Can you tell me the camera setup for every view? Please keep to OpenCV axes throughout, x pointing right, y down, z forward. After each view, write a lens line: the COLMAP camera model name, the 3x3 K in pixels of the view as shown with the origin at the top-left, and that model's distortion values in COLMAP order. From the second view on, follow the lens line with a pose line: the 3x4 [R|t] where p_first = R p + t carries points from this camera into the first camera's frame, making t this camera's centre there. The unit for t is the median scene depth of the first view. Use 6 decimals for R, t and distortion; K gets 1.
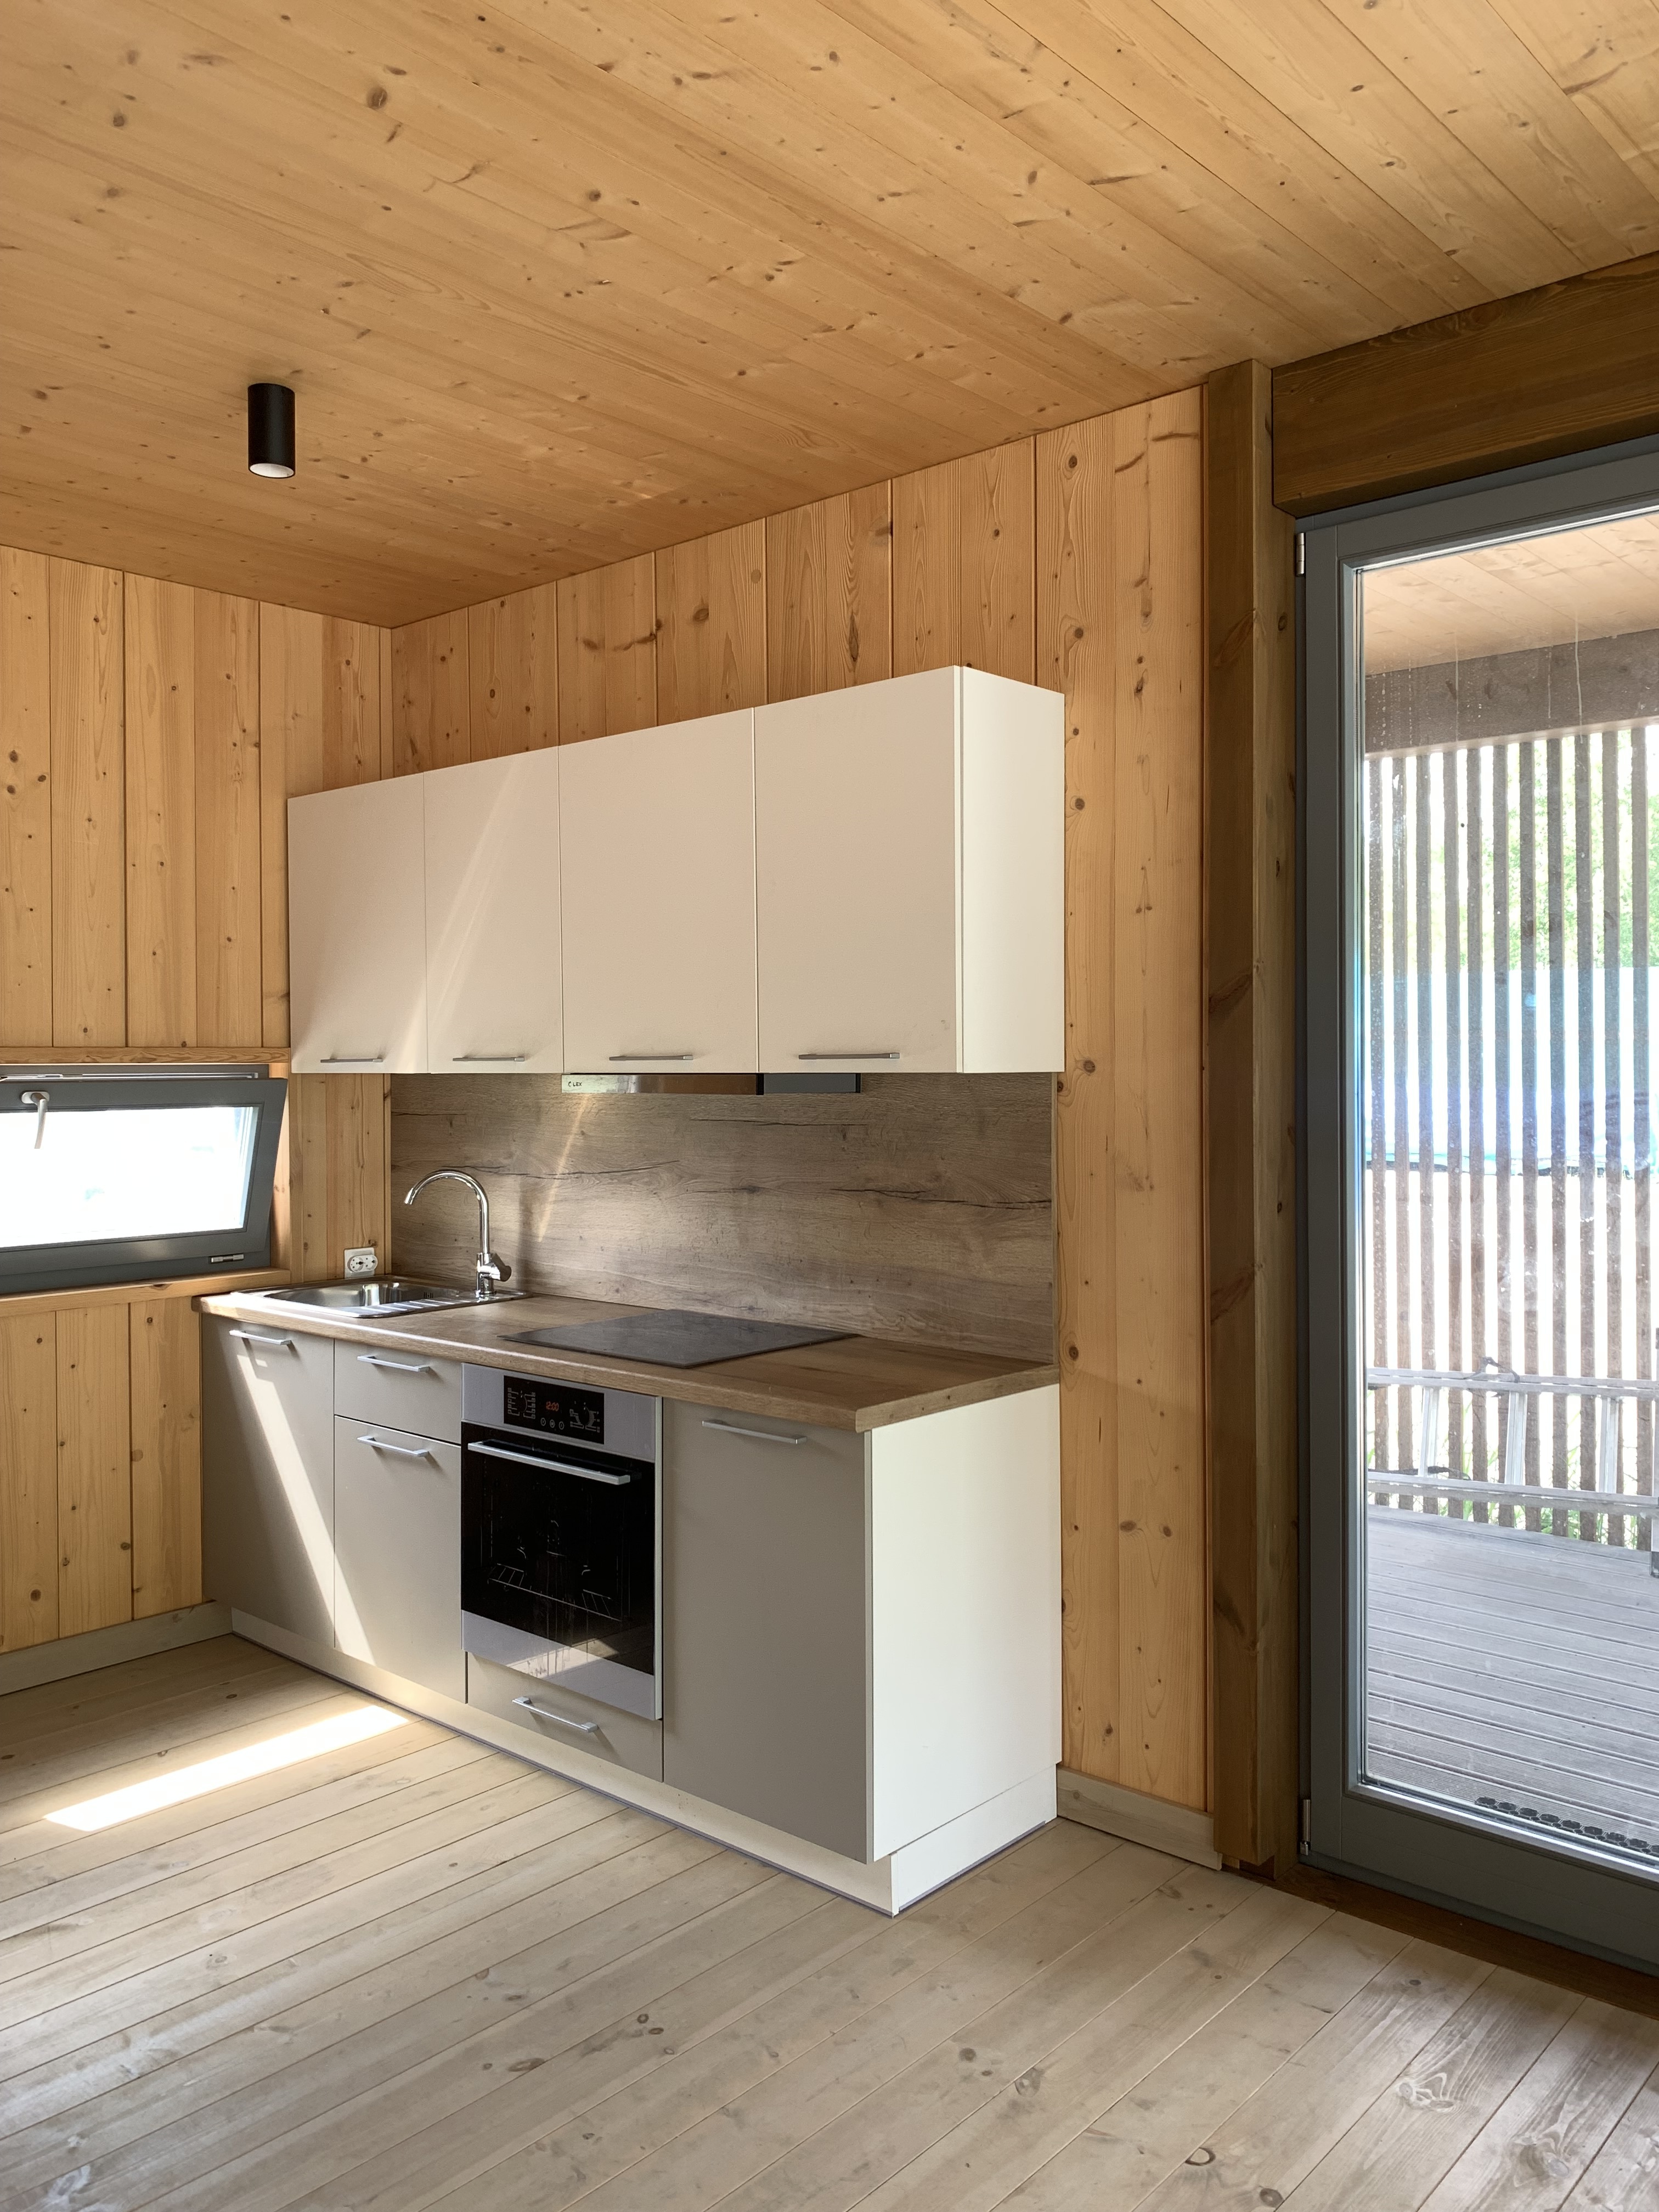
lens RADIAL K [[1705.9, 0, 863.8], [0, 1705.9, 1063.4], [0, 0, 1]] dist [-0.005027, -0.003830]
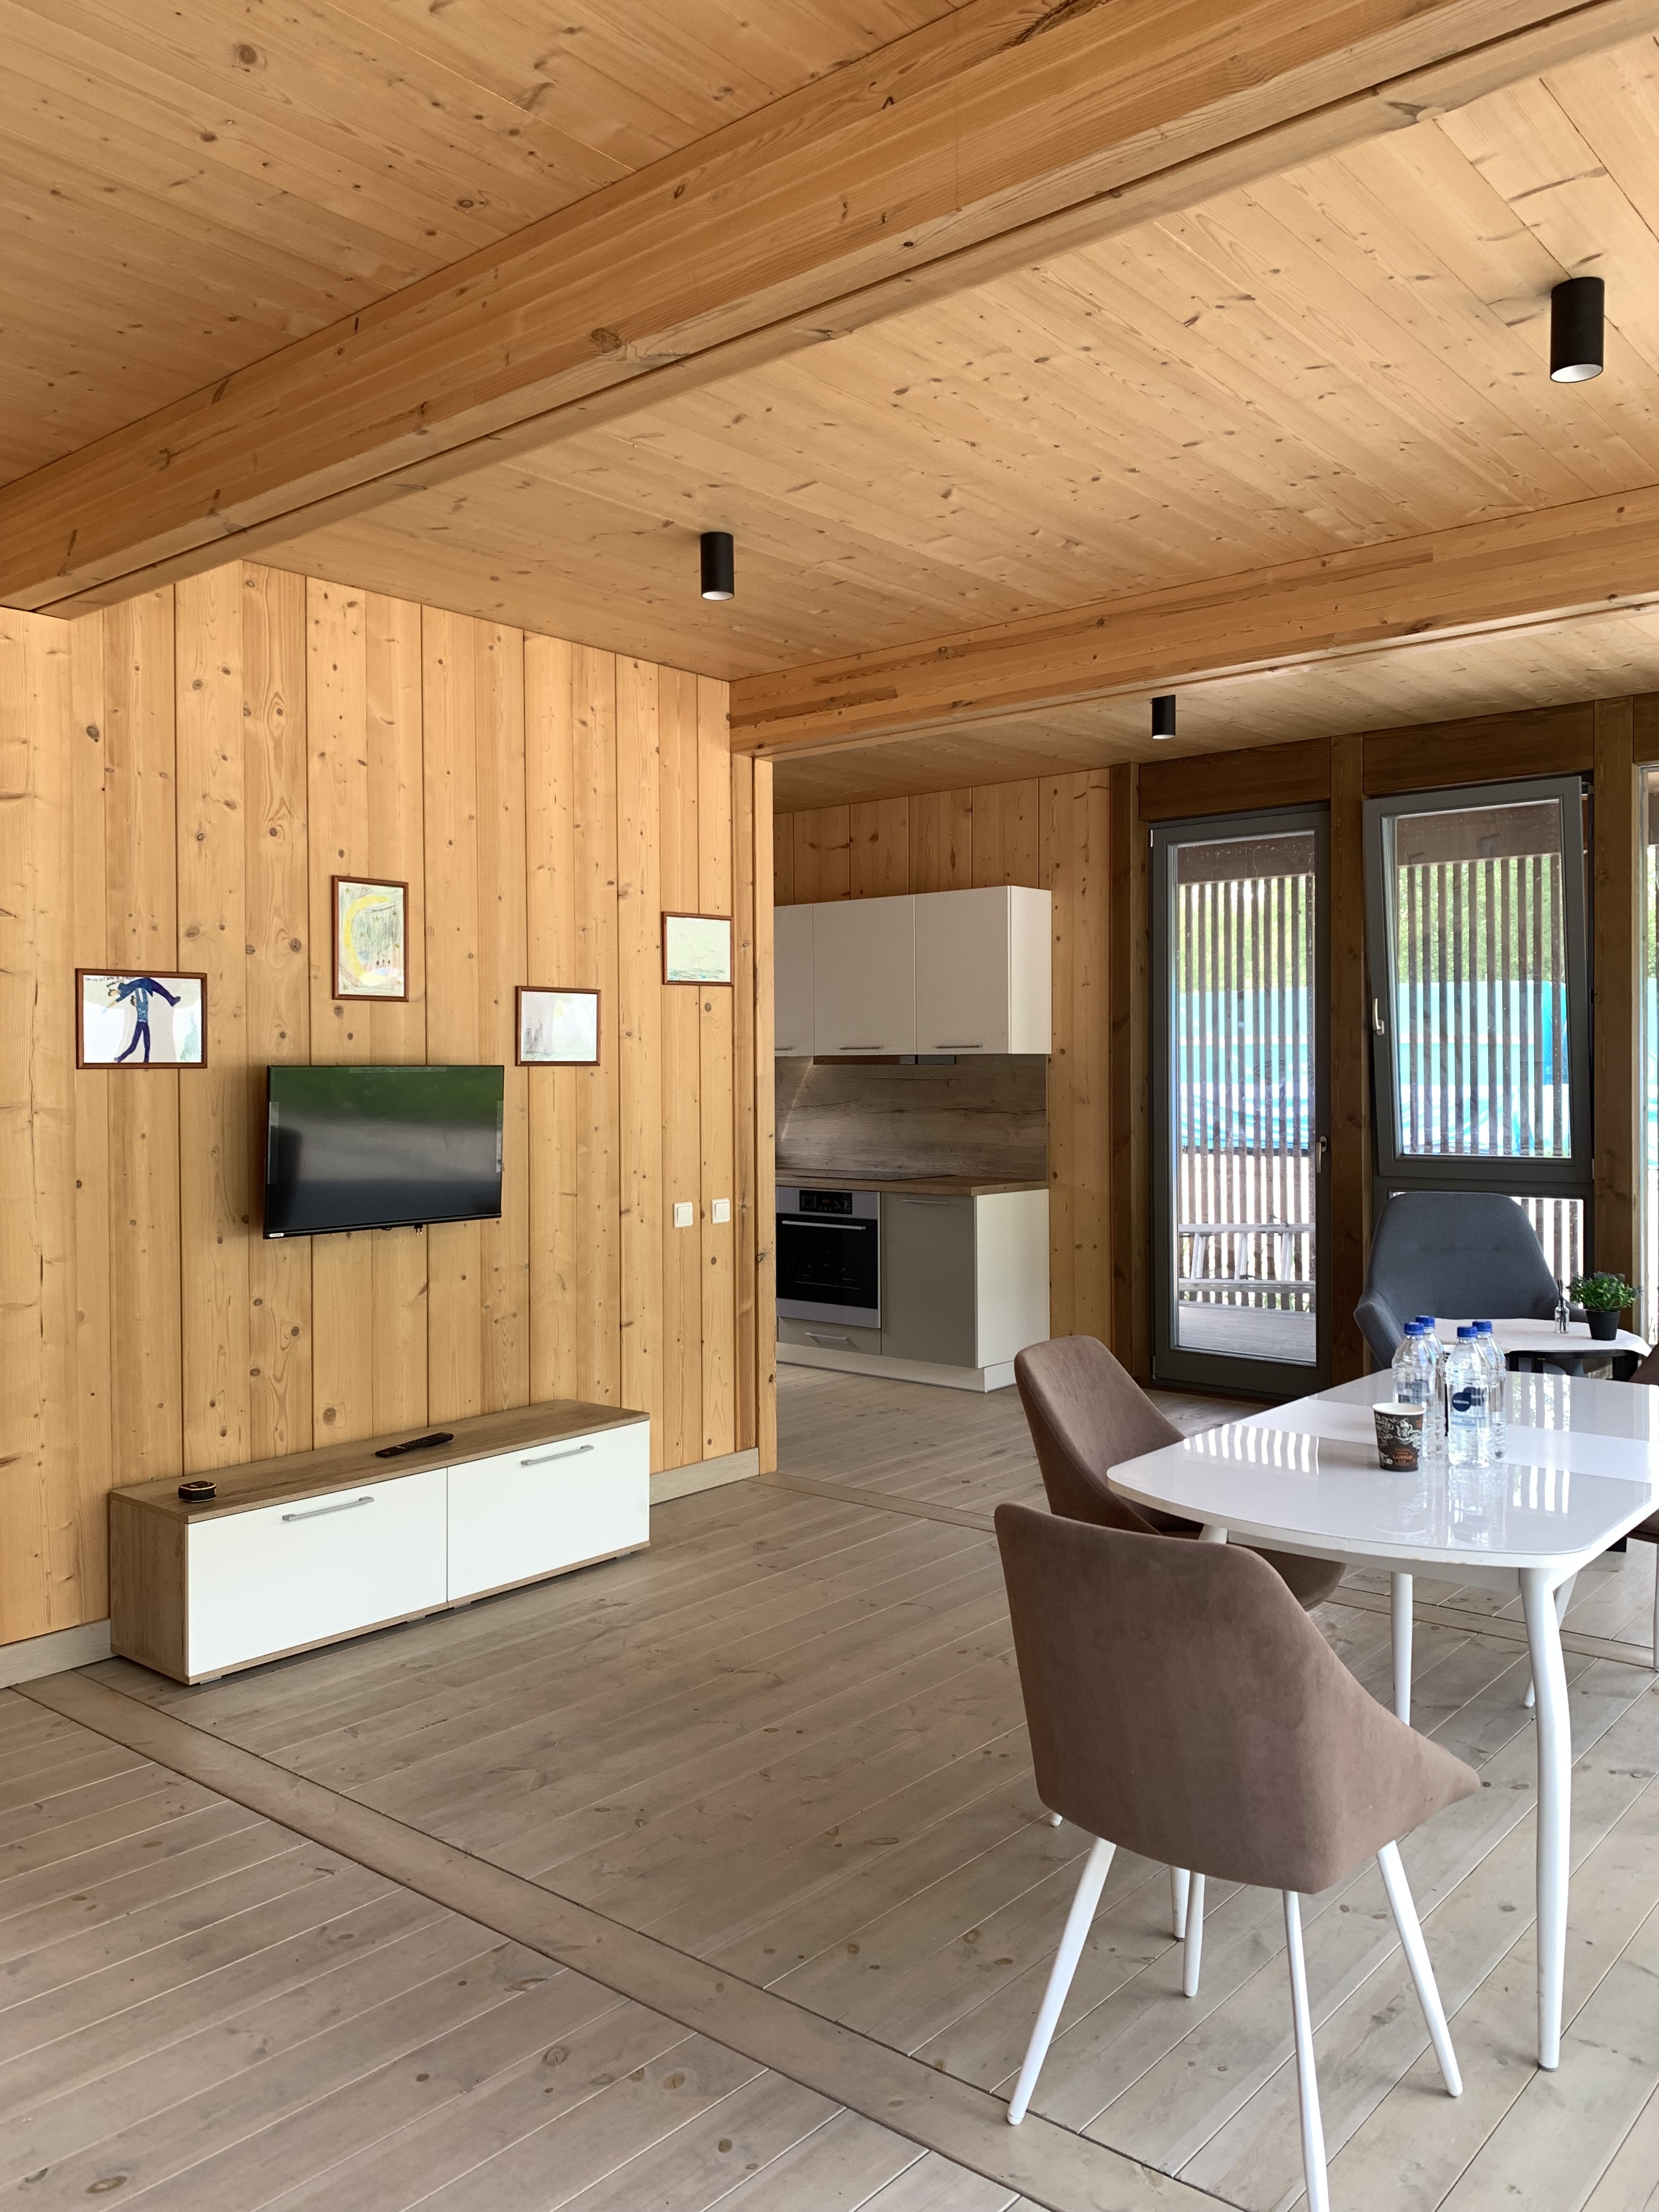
lens RADIAL K [[1705.9, 0, 777.6], [0, 1705.9, 1067.2], [0, 0, 1]] dist [-0.005027, -0.003830]
pose [[0.999873, 0.000877, -0.015939, -0.216912], [-0.000867, 0.999999, 0.000655, 0.021496], [0.015940, -0.000641, 0.999873, -1.319892]]
